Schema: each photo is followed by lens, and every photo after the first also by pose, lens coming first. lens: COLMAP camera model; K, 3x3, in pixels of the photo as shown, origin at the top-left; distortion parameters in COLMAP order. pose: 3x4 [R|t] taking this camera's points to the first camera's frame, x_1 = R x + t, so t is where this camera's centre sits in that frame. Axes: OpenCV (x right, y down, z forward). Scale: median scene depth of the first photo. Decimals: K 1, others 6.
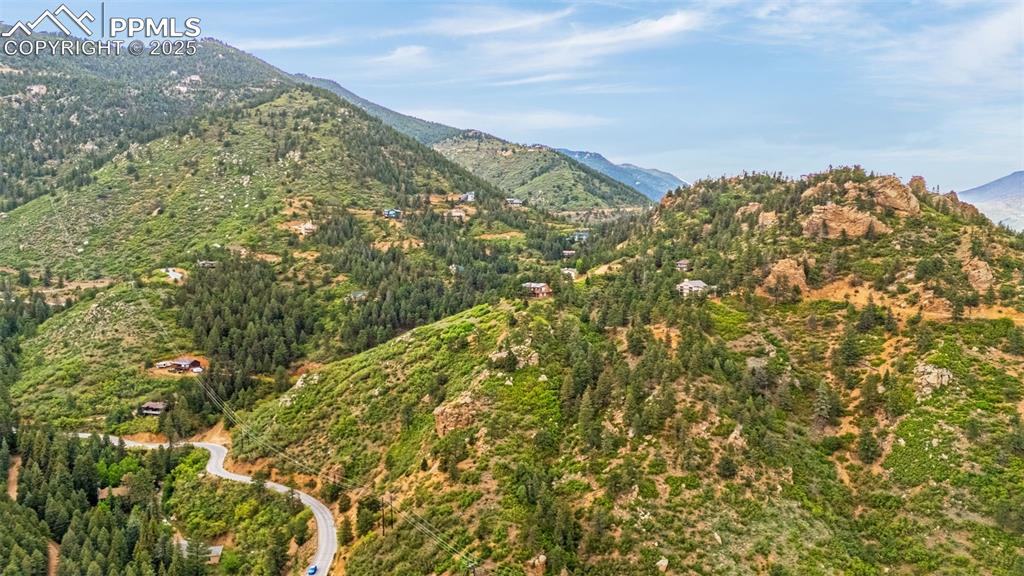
lens RADIAL K [[735.5, 0, 511.8], [0, 735.5, 287.0], [0, 0, 1]] dist [-0.005502, -0.009442]
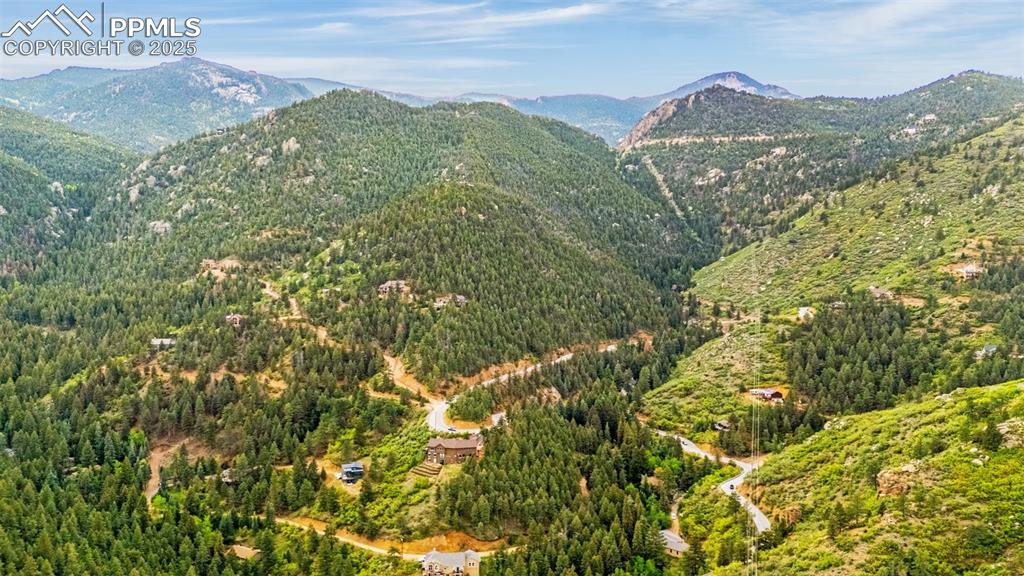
lens RADIAL K [[735.5, 0, 511.5], [0, 735.5, 286.9], [0, 0, 1]] dist [-0.005502, -0.009442]
pose [[0.523896, 0.024390, -0.851433, 0.167590], [-0.074288, 0.997089, -0.017148, -0.003754], [0.848536, 0.072235, 0.524183, 0.053618]]
